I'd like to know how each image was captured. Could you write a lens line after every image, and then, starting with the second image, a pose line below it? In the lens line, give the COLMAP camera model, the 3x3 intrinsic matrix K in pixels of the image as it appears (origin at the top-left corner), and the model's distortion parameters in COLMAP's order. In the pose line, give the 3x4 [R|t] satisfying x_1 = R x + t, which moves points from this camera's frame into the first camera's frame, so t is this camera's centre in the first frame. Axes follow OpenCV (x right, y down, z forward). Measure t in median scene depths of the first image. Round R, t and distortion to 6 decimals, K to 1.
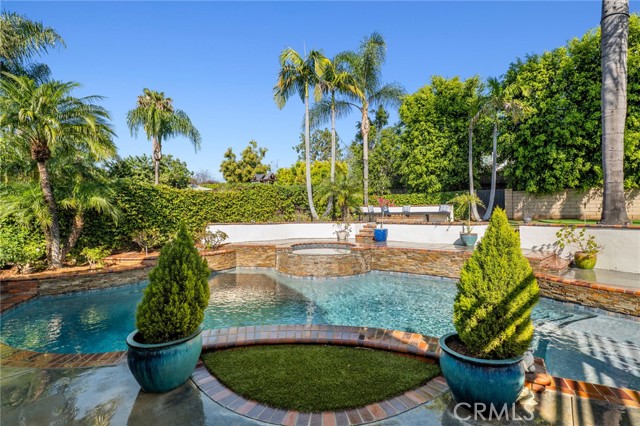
lens RADIAL K [[296.0, 0, 321.5], [0, 296.0, 212.1], [0, 0, 1]] dist [0.005748, 0.002191]
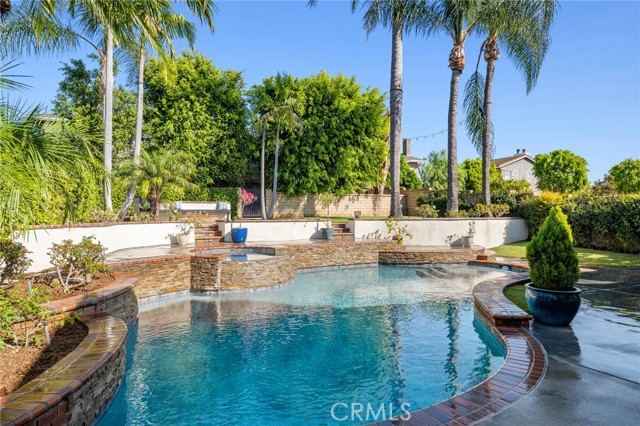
lens RADIAL K [[374.3, 0, 321.7], [0, 374.3, 214.7], [0, 0, 1]] dist [0.005766, -0.000561]
pose [[0.424536, 0.002313, 0.905408, -0.604182], [-0.007917, 0.999968, 0.001157, 0.013453], [-0.905376, -0.007659, 0.424541, 0.289803]]
